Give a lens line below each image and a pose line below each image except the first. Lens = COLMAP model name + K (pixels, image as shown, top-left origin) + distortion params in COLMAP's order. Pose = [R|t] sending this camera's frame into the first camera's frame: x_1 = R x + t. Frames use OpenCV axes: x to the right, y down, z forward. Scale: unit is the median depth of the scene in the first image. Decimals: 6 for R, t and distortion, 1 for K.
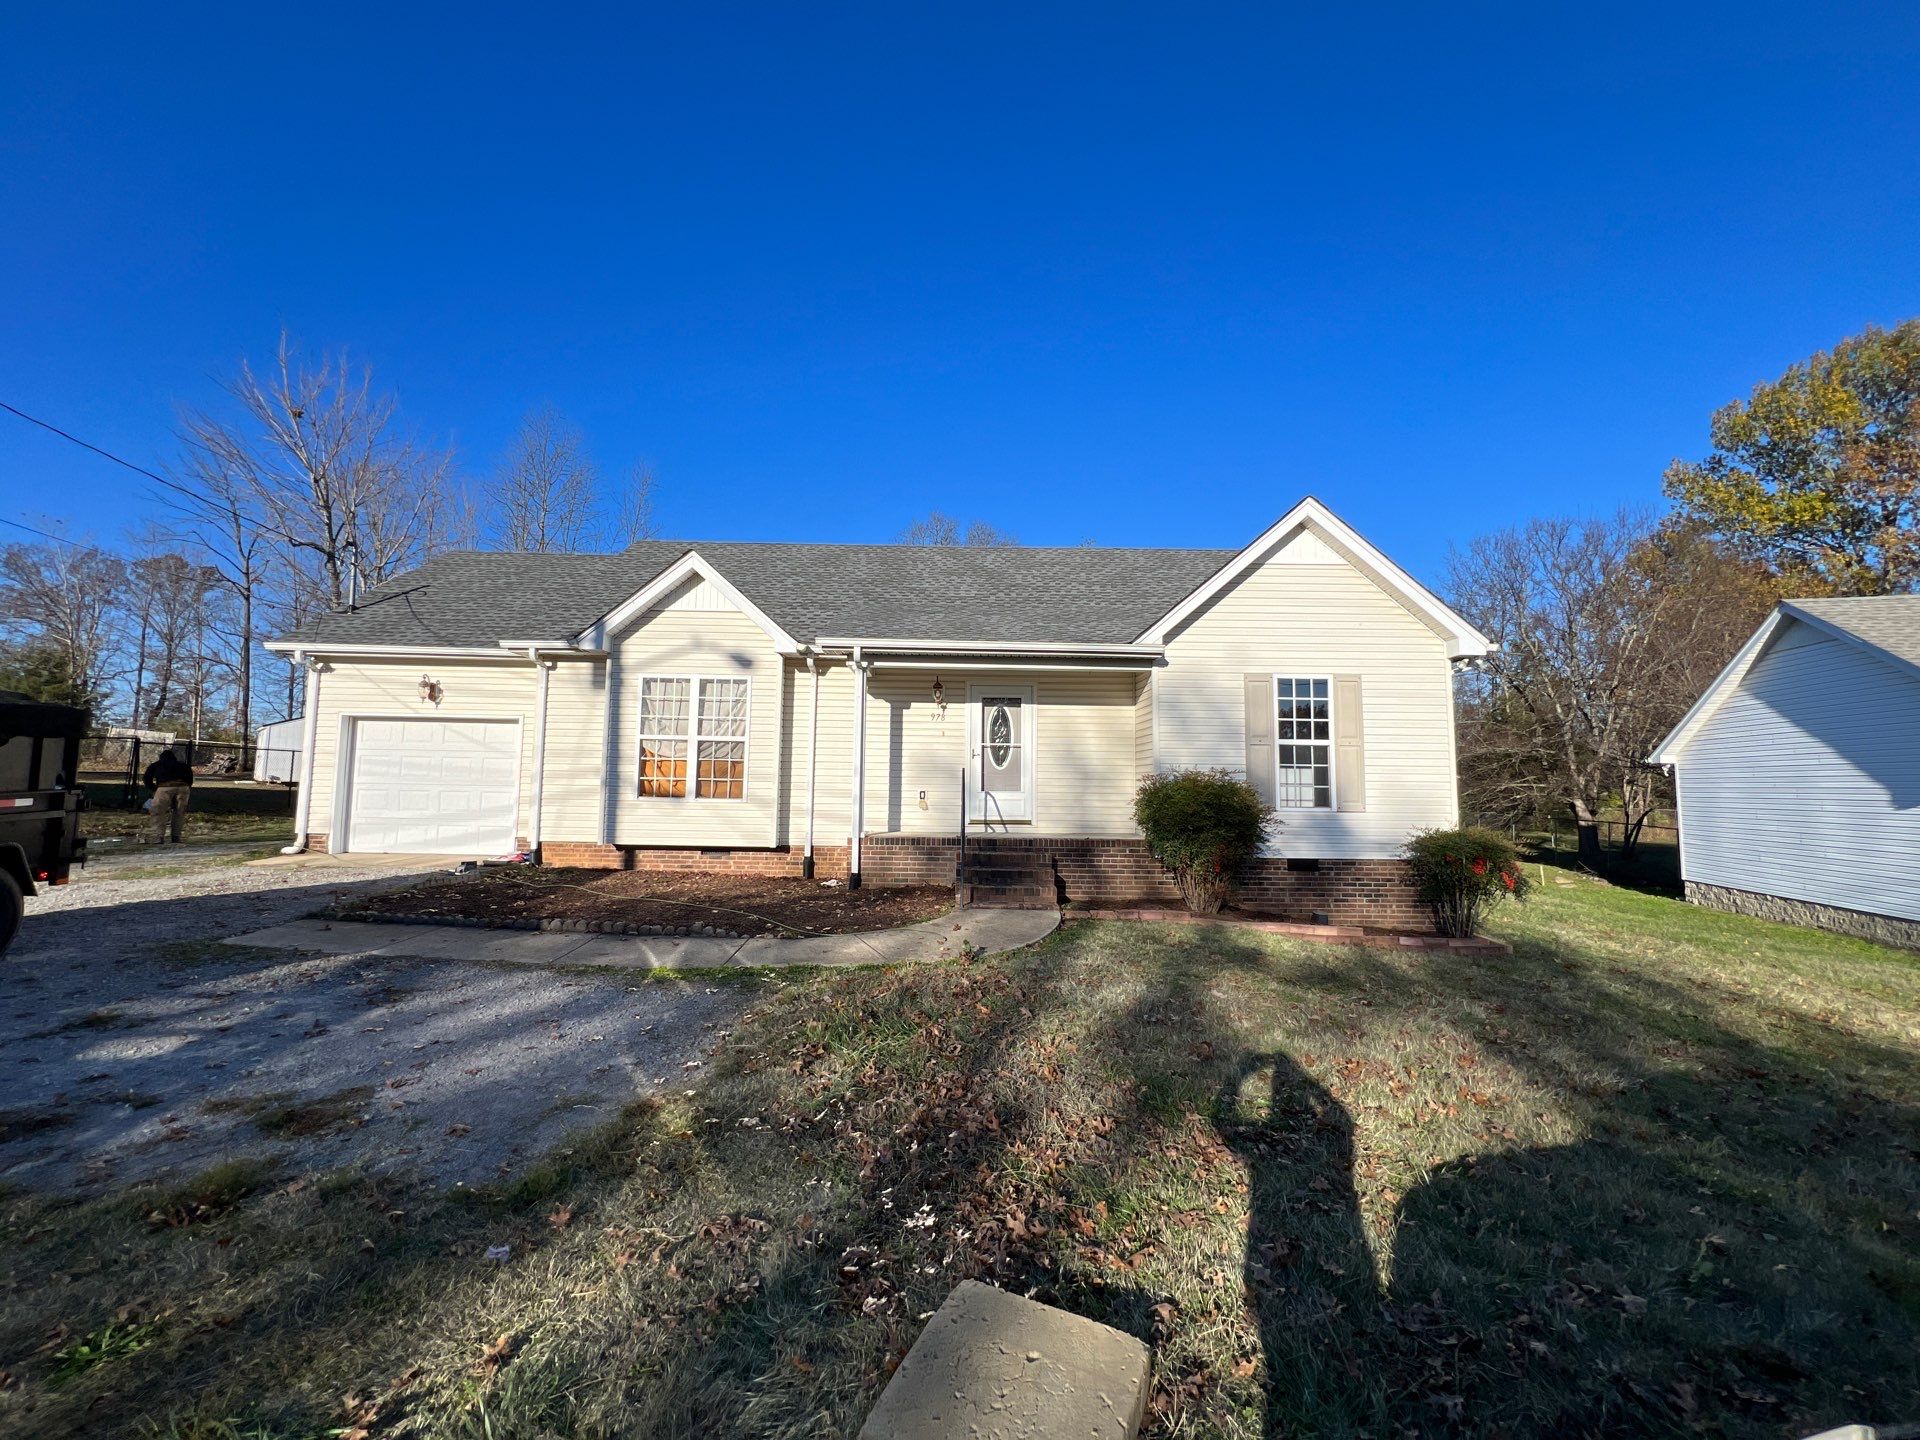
lens RADIAL K [[768.2, 0, 960.0], [0, 768.2, 720.0], [0, 0, 1]] dist [-0.000077, 0.000074]
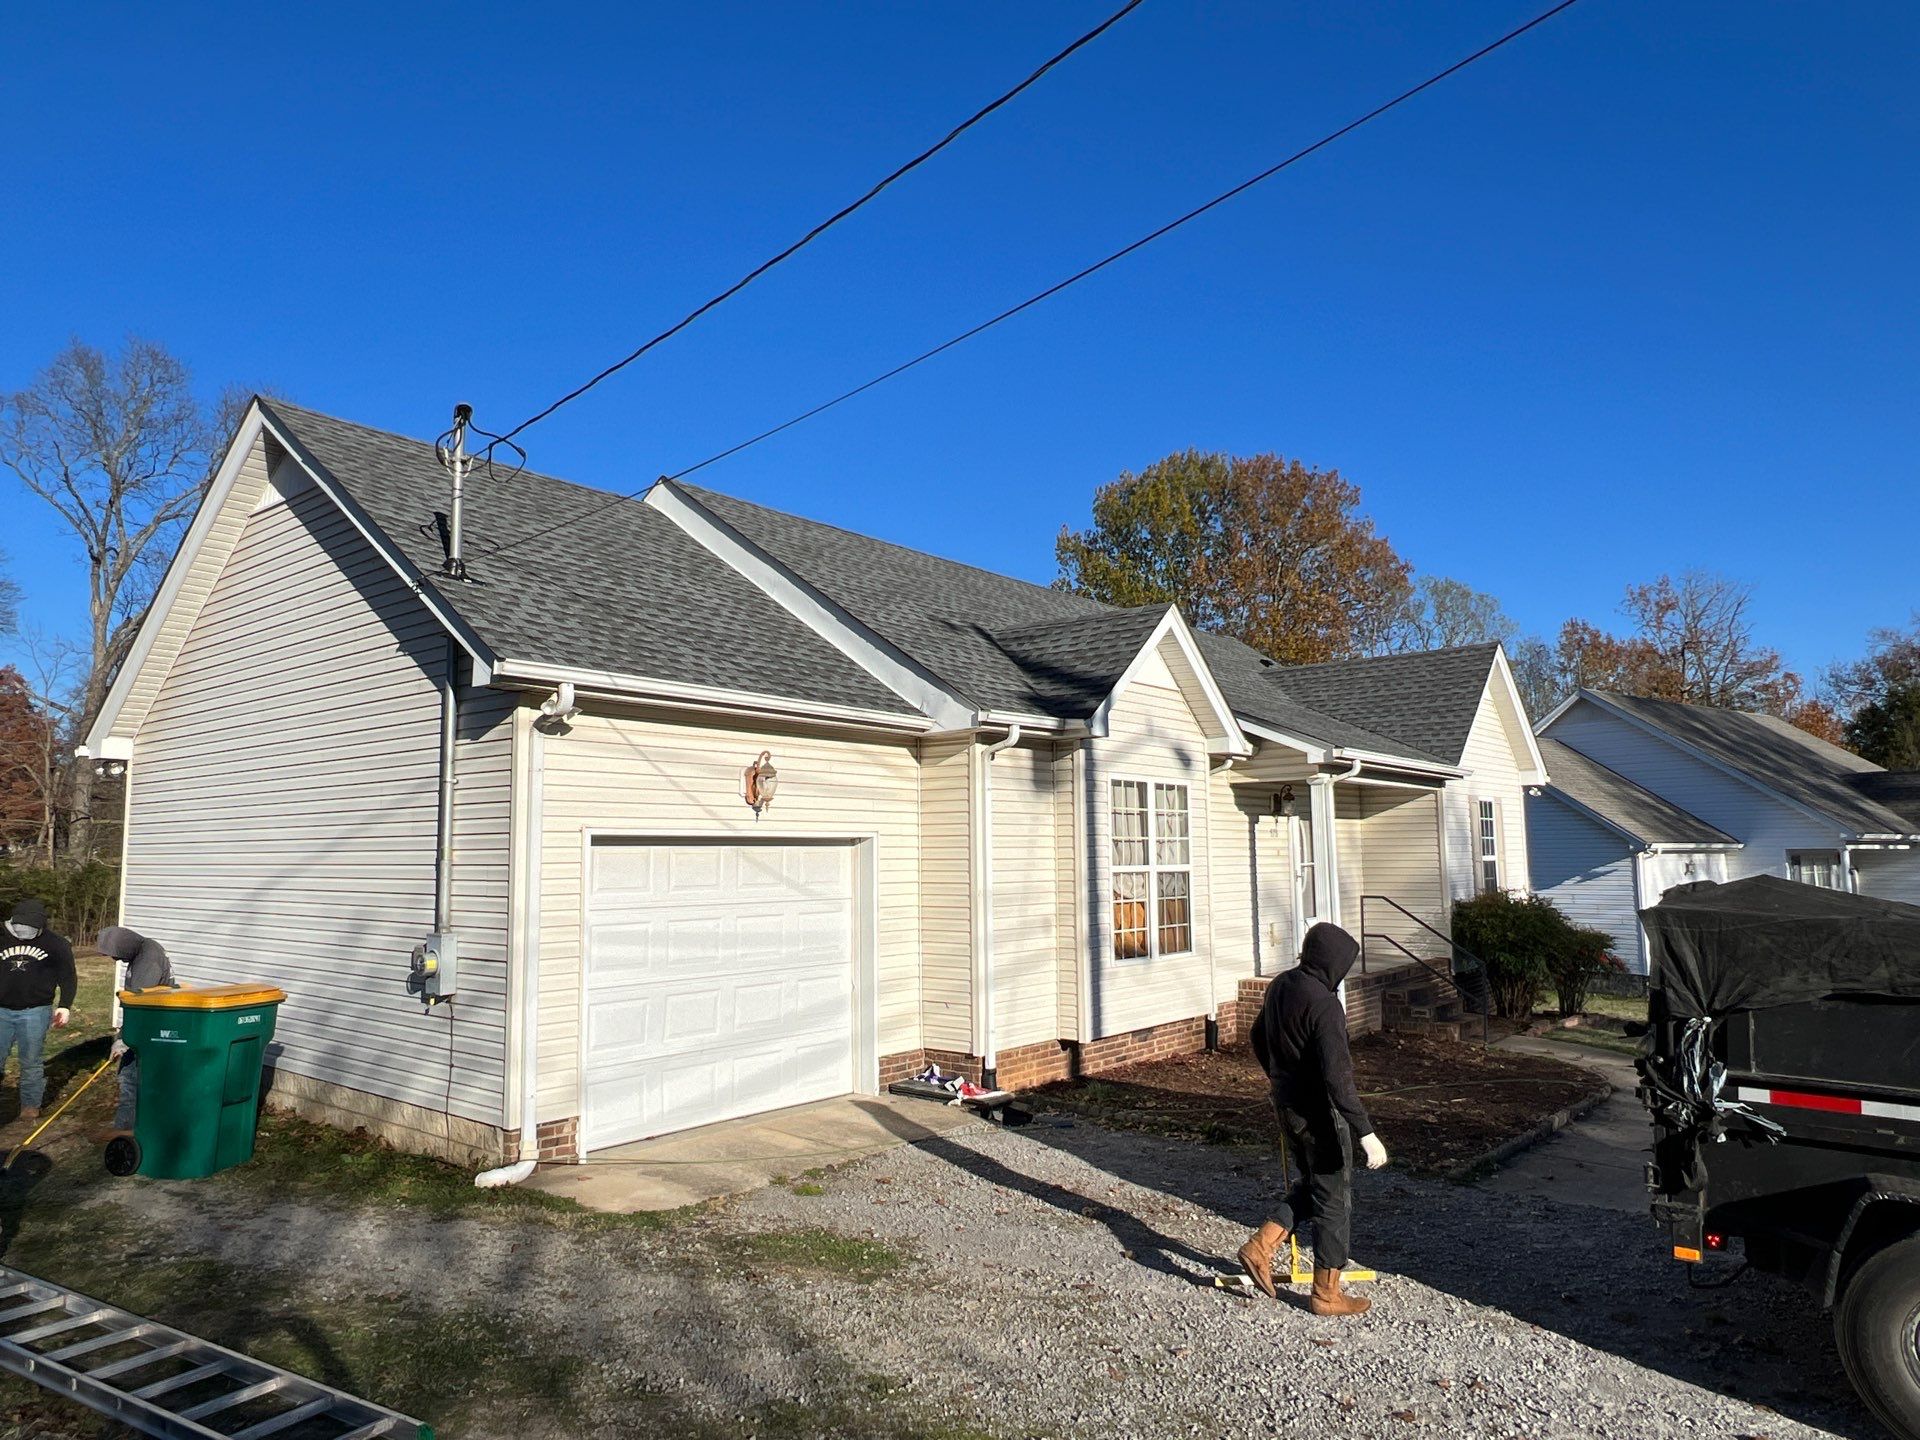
lens RADIAL K [[1180.8, 0, 960.0], [0, 1180.8, 720.0], [0, 0, 1]] dist [-0.000926, -0.000037]
pose [[0.645977, 0.064526, 0.760625, -1.261129], [-0.041987, 0.997916, -0.048998, -0.050251], [-0.762201, -0.000284, 0.647340, 0.435914]]
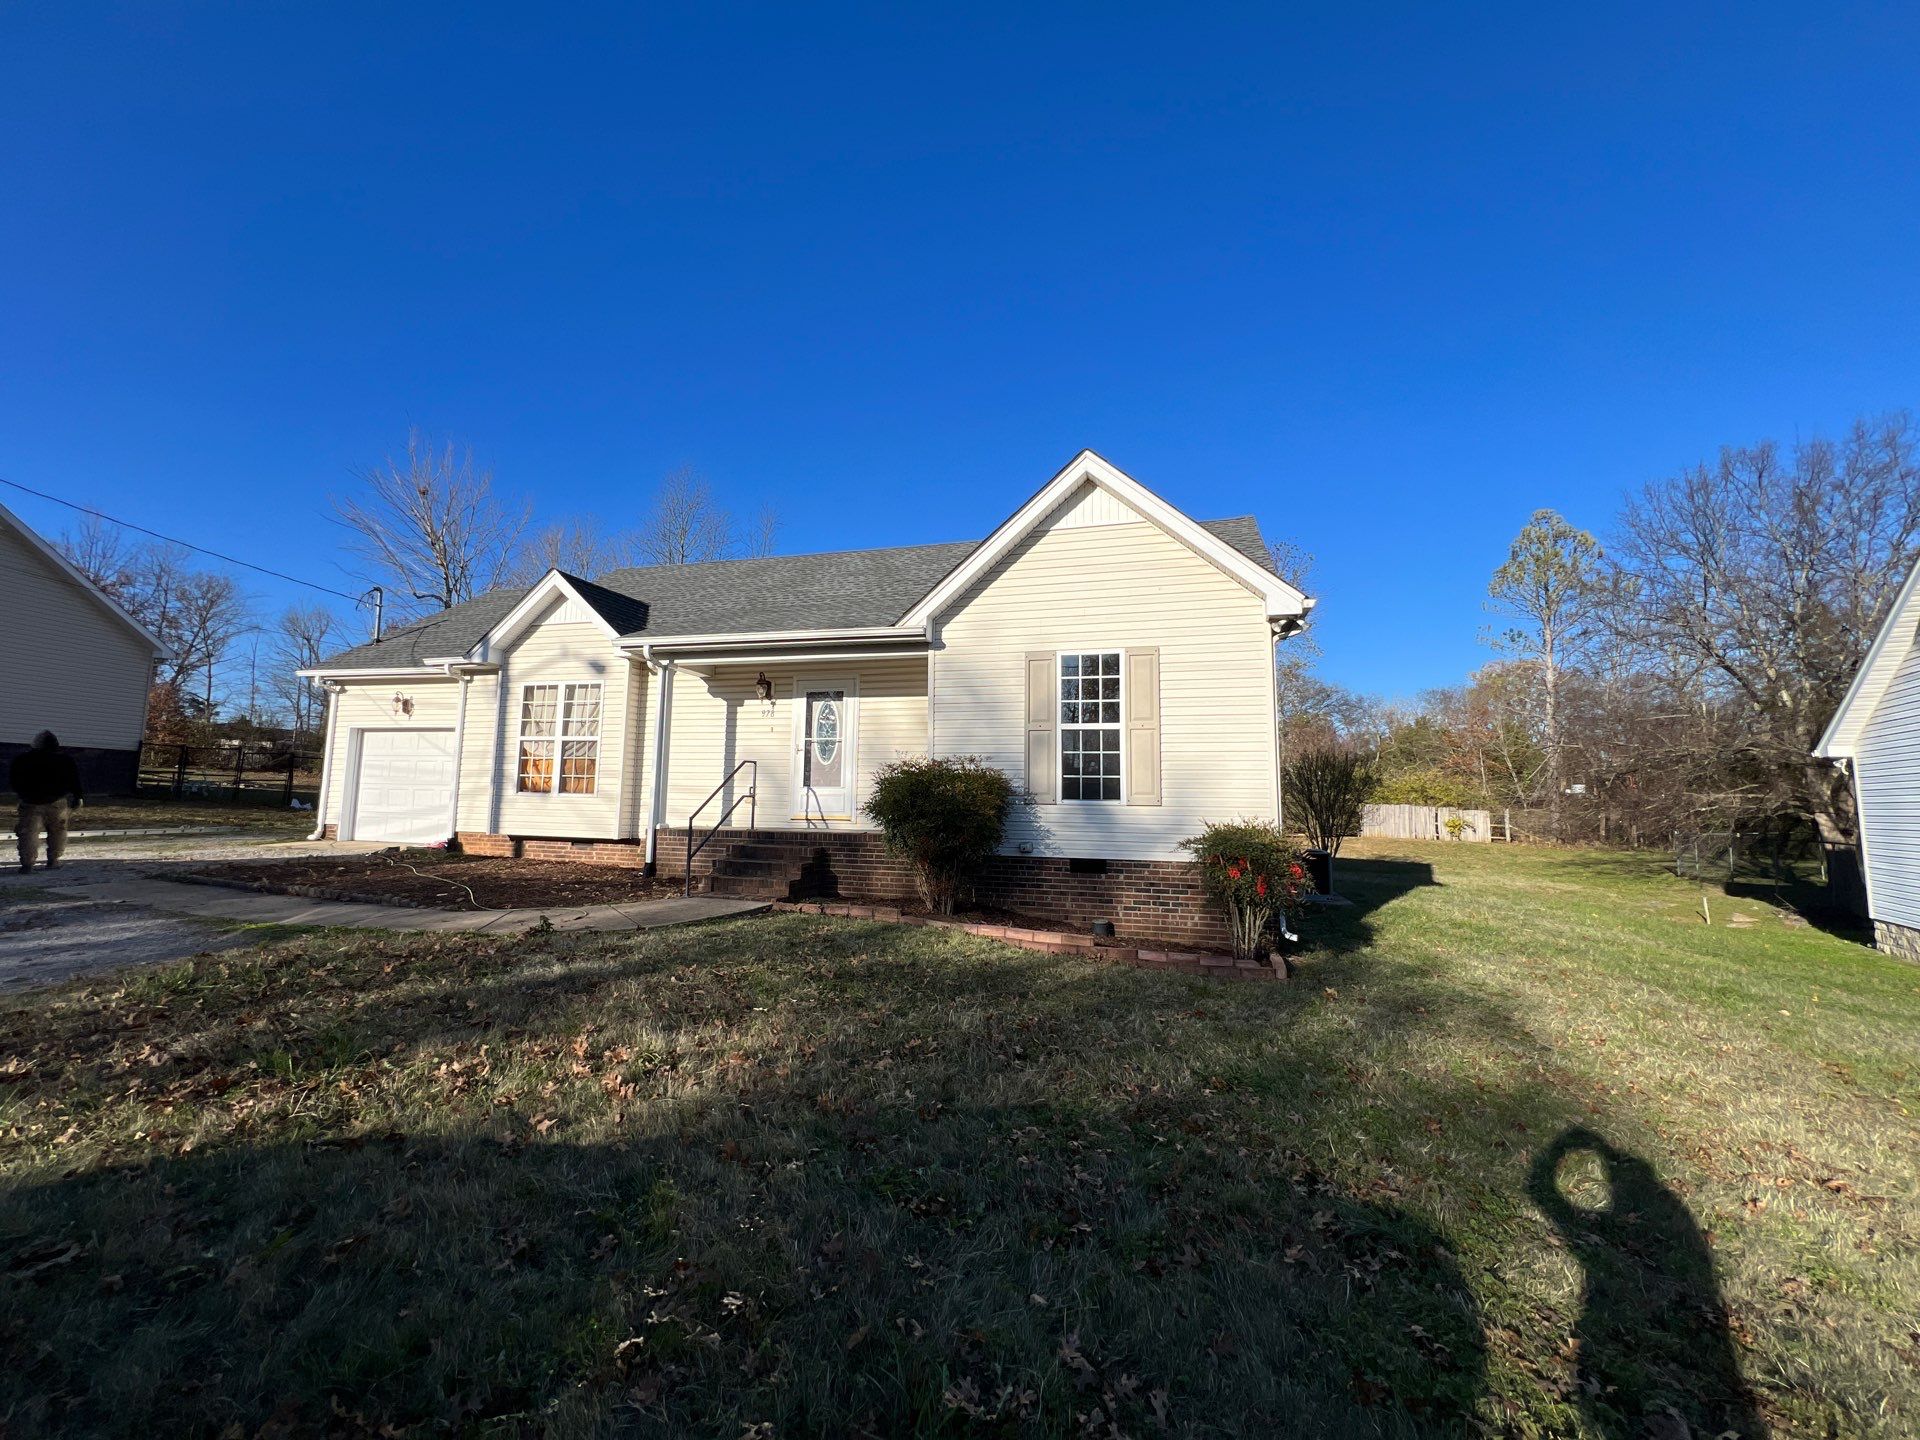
lens RADIAL K [[768.2, 0, 960.0], [0, 768.2, 720.0], [0, 0, 1]] dist [-0.000077, 0.000074]
pose [[0.959289, -0.028364, -0.281000, 0.505698], [0.020442, 0.999308, -0.031084, 0.042087], [0.281687, 0.024074, 0.959204, 0.104439]]
